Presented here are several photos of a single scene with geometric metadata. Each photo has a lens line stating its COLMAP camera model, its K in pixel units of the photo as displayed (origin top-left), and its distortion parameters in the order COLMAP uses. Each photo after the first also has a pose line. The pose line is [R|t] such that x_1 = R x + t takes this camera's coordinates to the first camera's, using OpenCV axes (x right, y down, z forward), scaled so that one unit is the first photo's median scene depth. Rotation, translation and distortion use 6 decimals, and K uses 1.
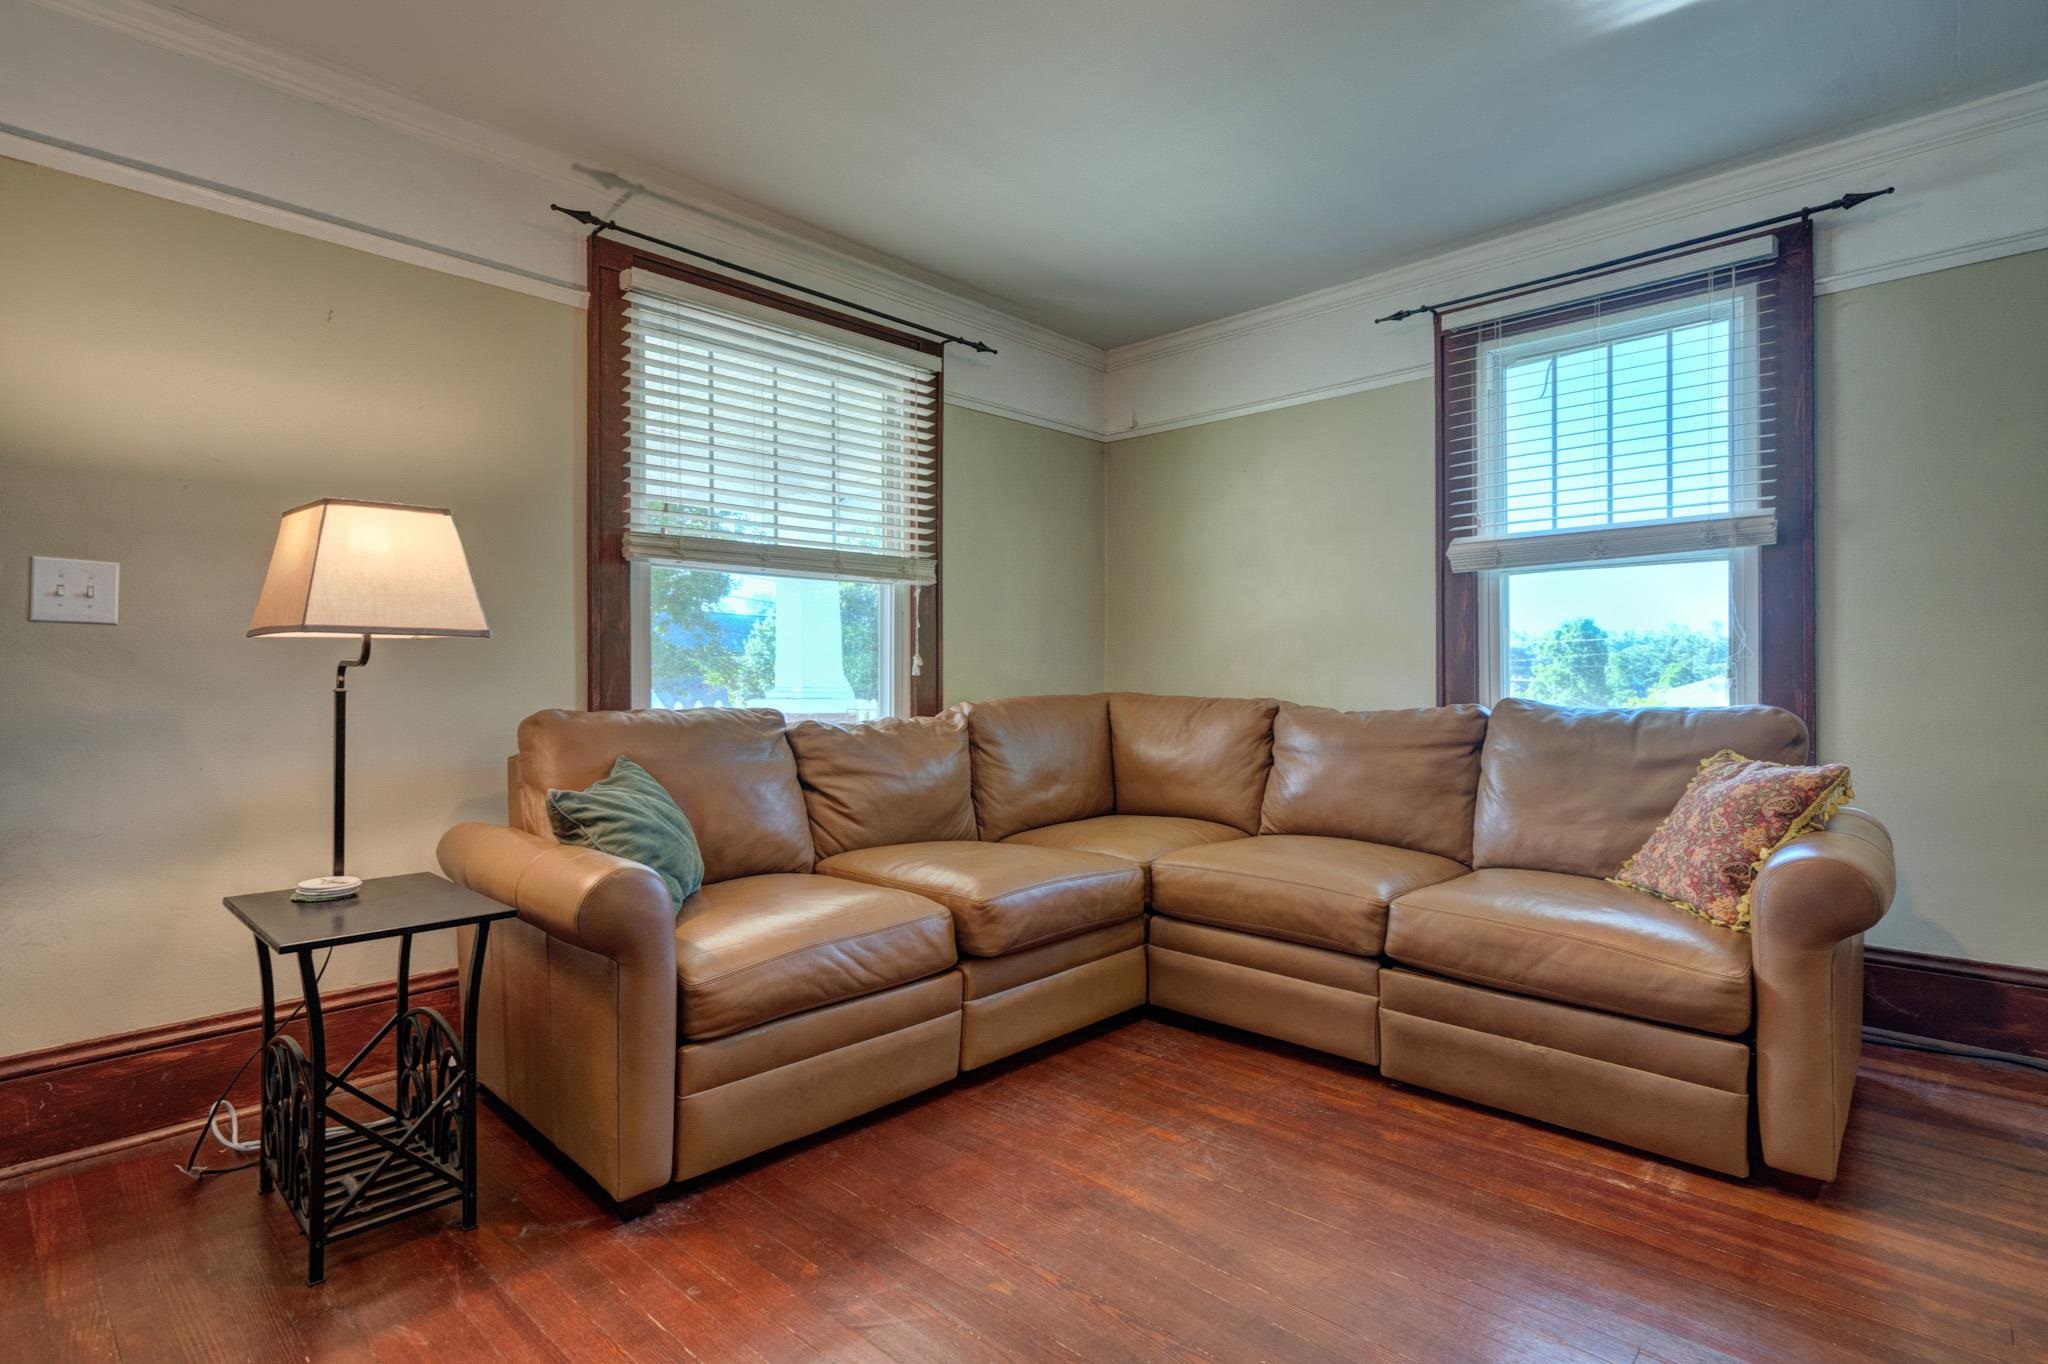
lens RADIAL K [[1013.5, 0, 1014.6], [0, 1013.5, 673.2], [0, 0, 1]] dist [0.009310, -0.001714]
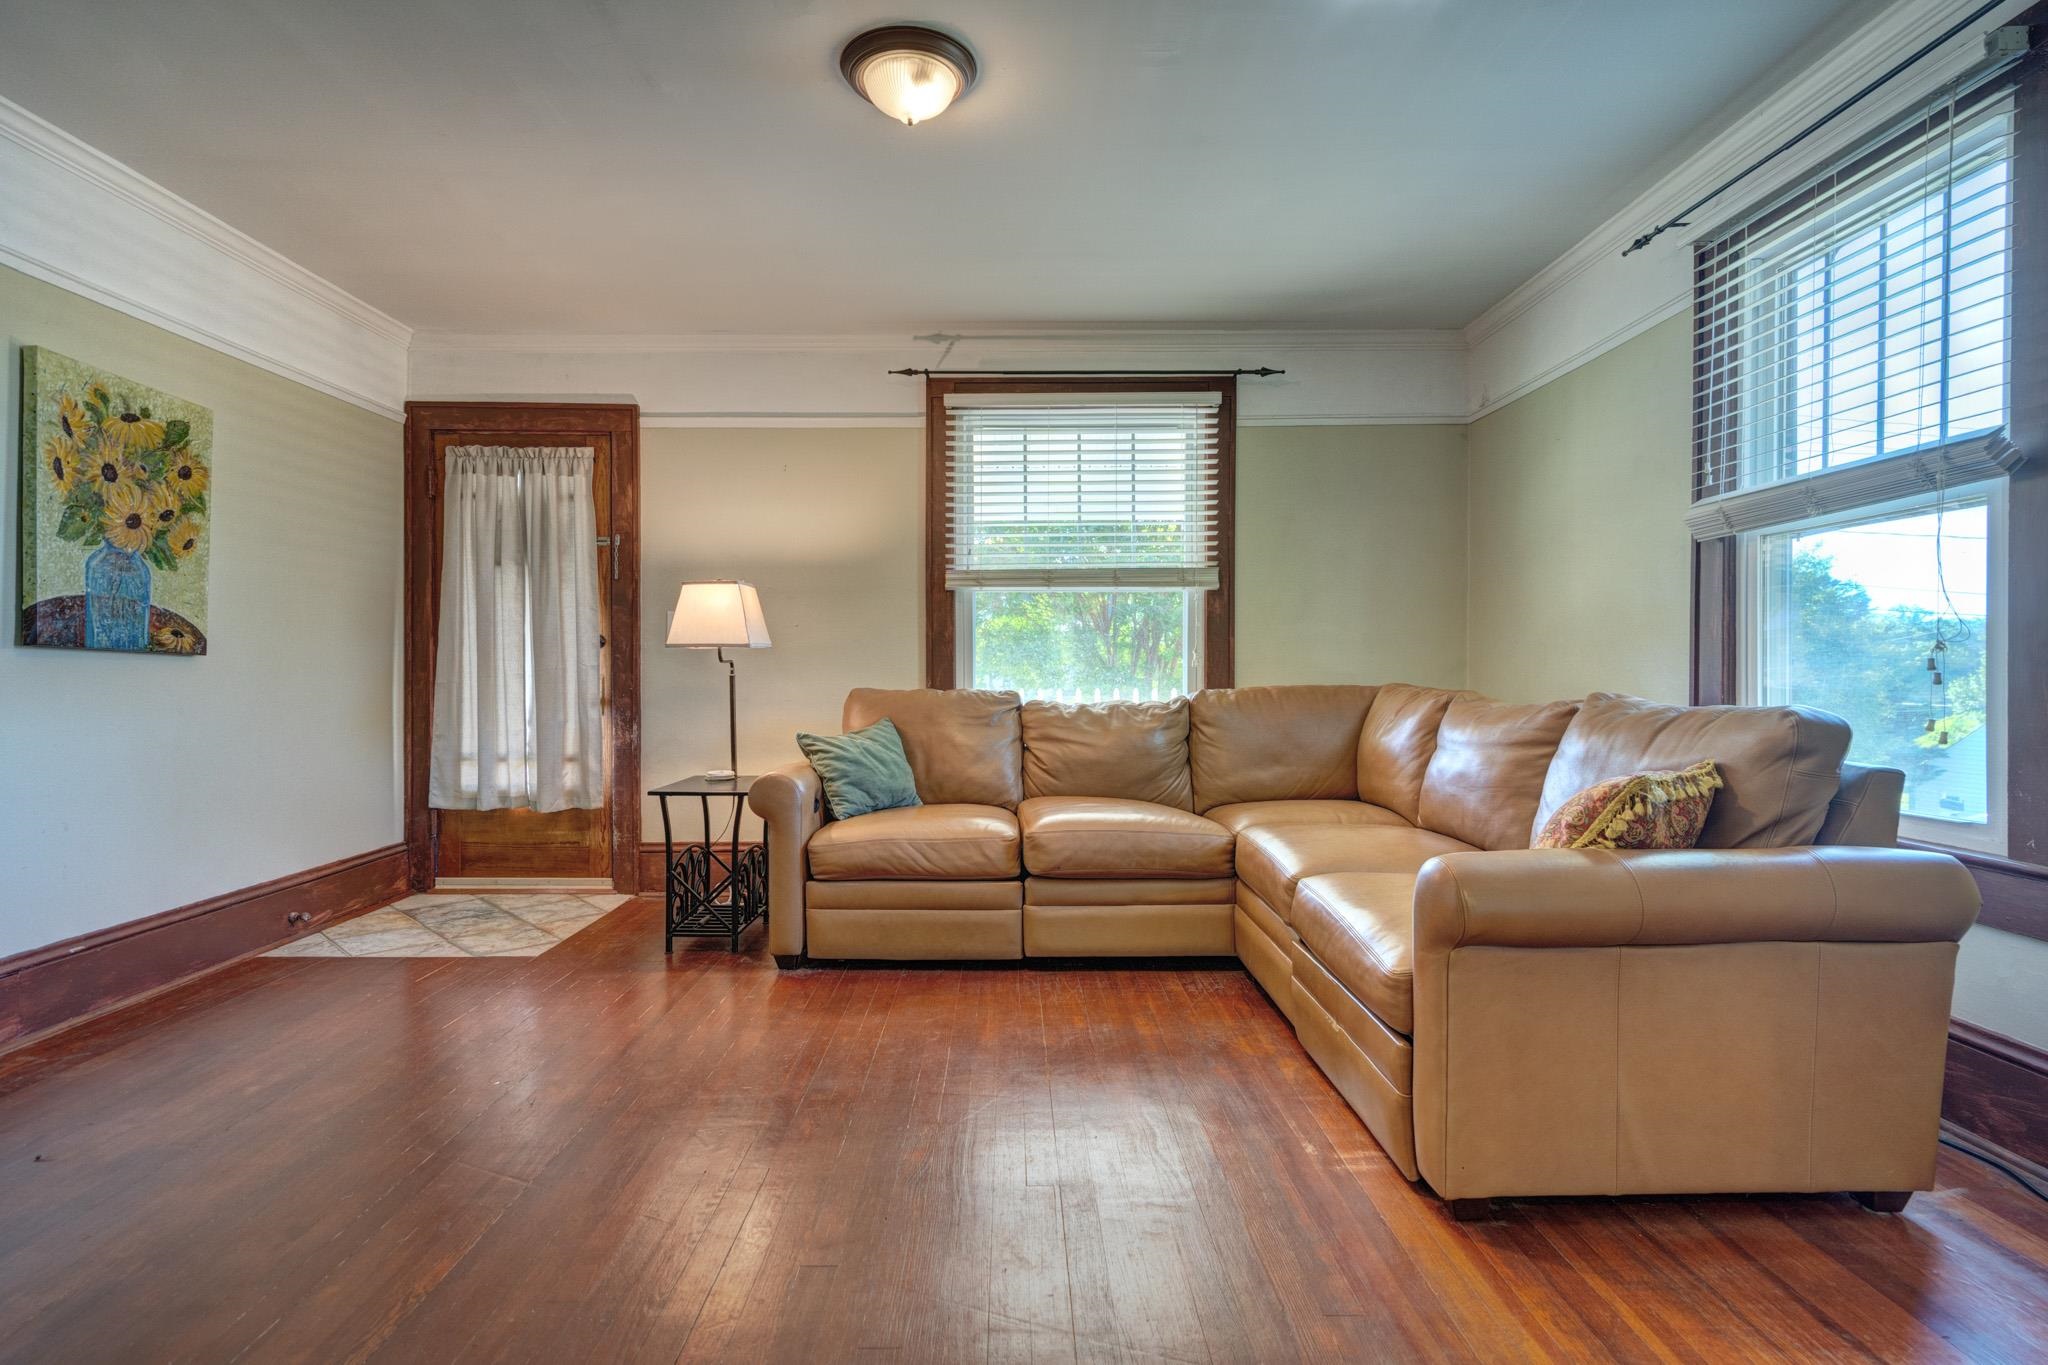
lens RADIAL K [[1013.5, 0, 1014.7], [0, 1013.5, 675.8], [0, 0, 1]] dist [0.009310, -0.001714]
pose [[0.692010, 0.005794, -0.721865, 0.791212], [0.002809, 0.999939, 0.010718, -0.000986], [0.721882, -0.009444, 0.691951, 0.037935]]
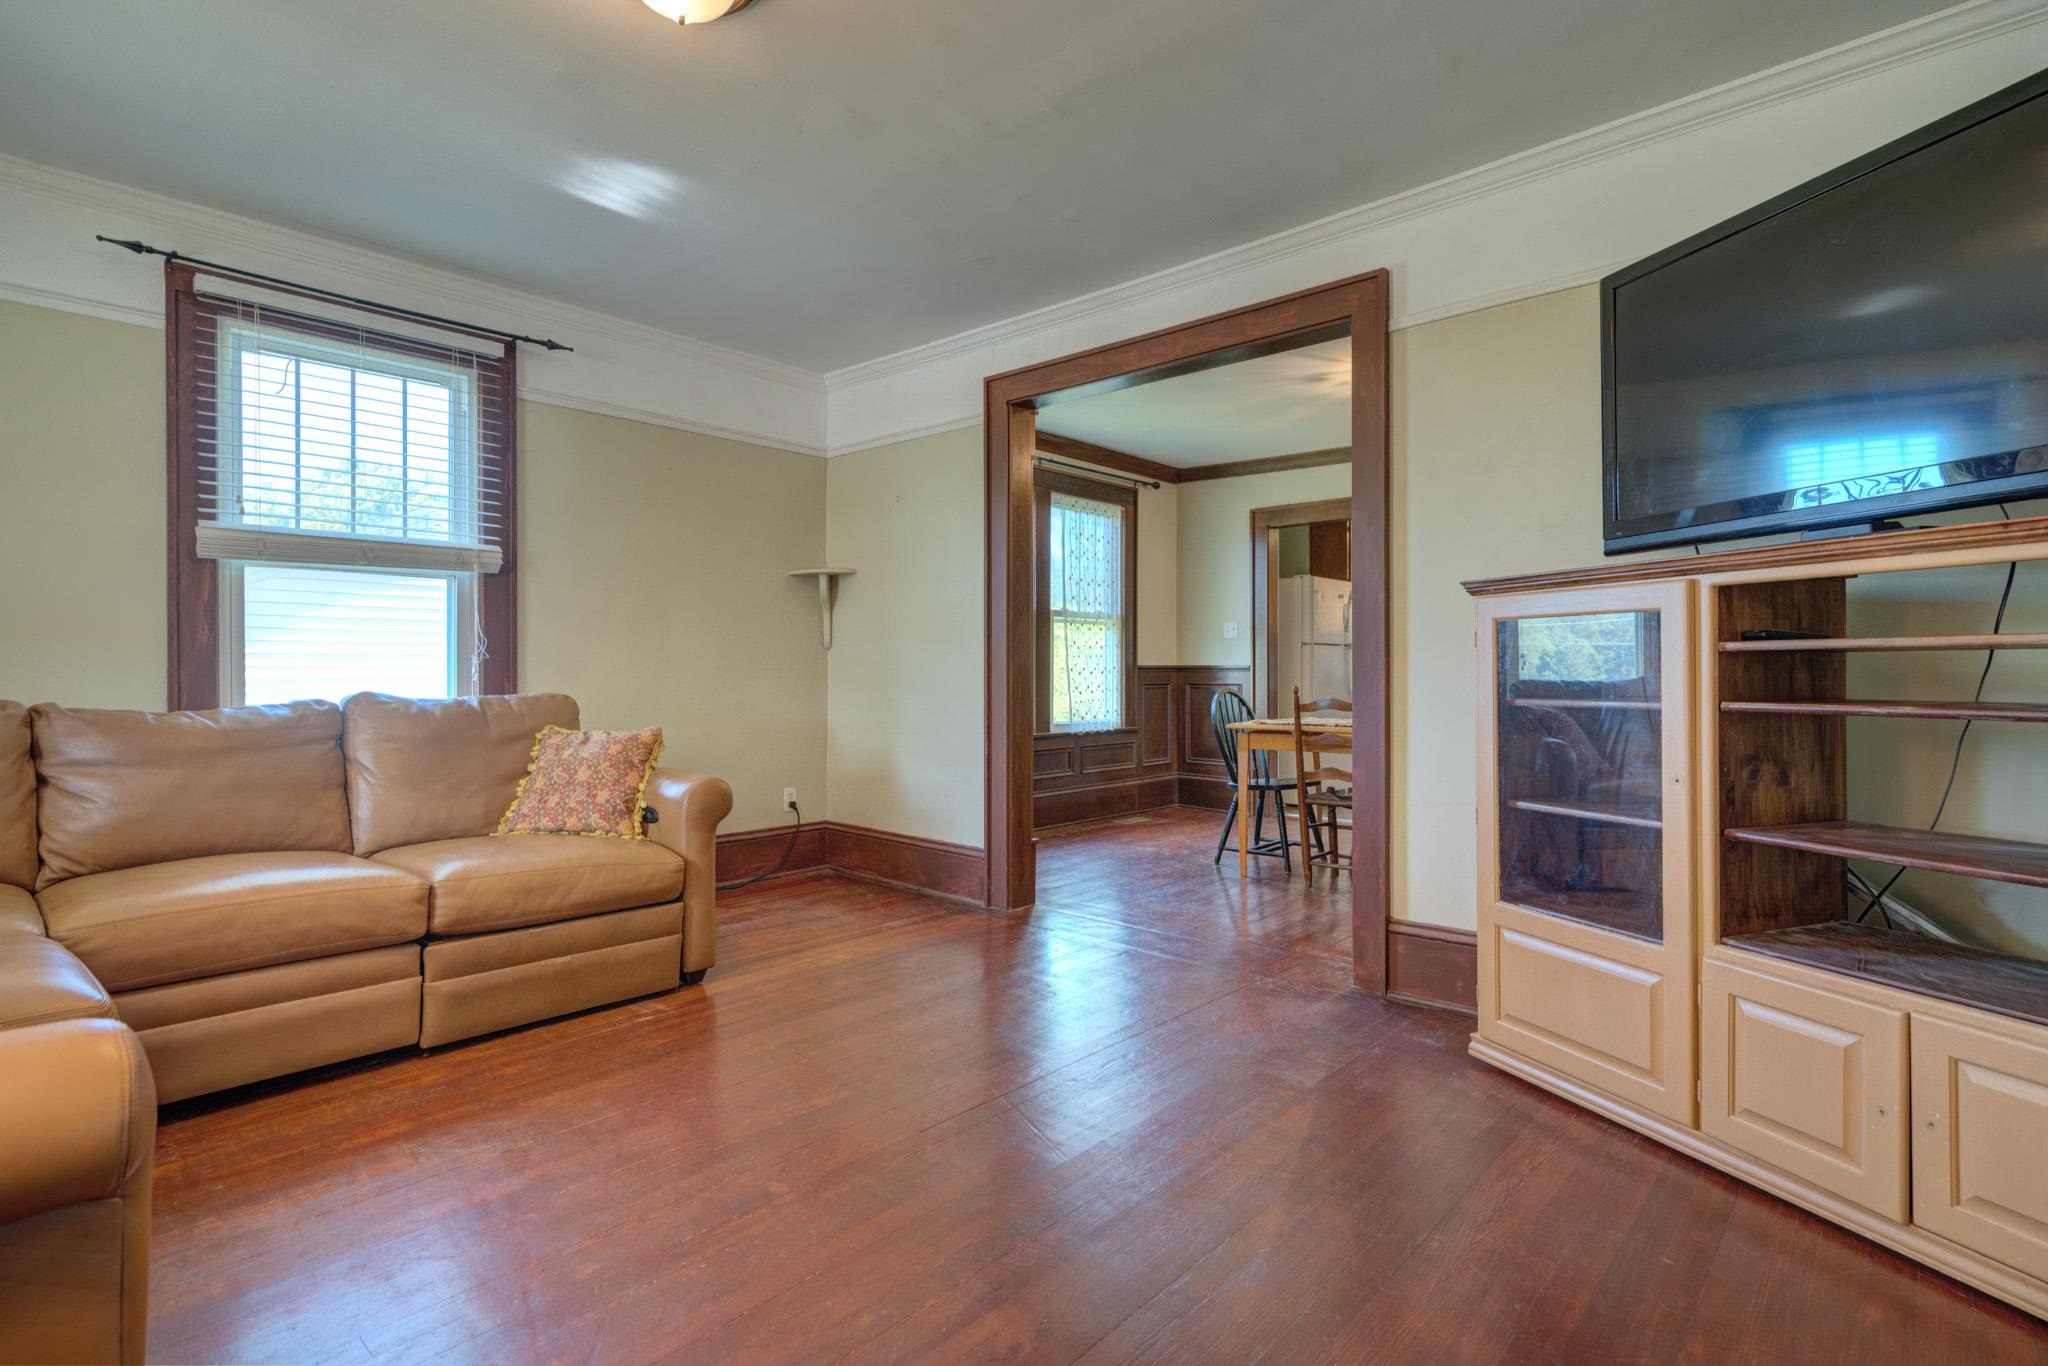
lens RADIAL K [[1013.5, 0, 1019.8], [0, 1013.5, 674.9], [0, 0, 1]] dist [0.009310, -0.001714]
pose [[-0.026360, 0.000312, 0.999652, -0.608707], [-0.004928, 0.999988, -0.000442, 0.003744], [-0.999640, -0.004938, -0.026358, 0.349253]]
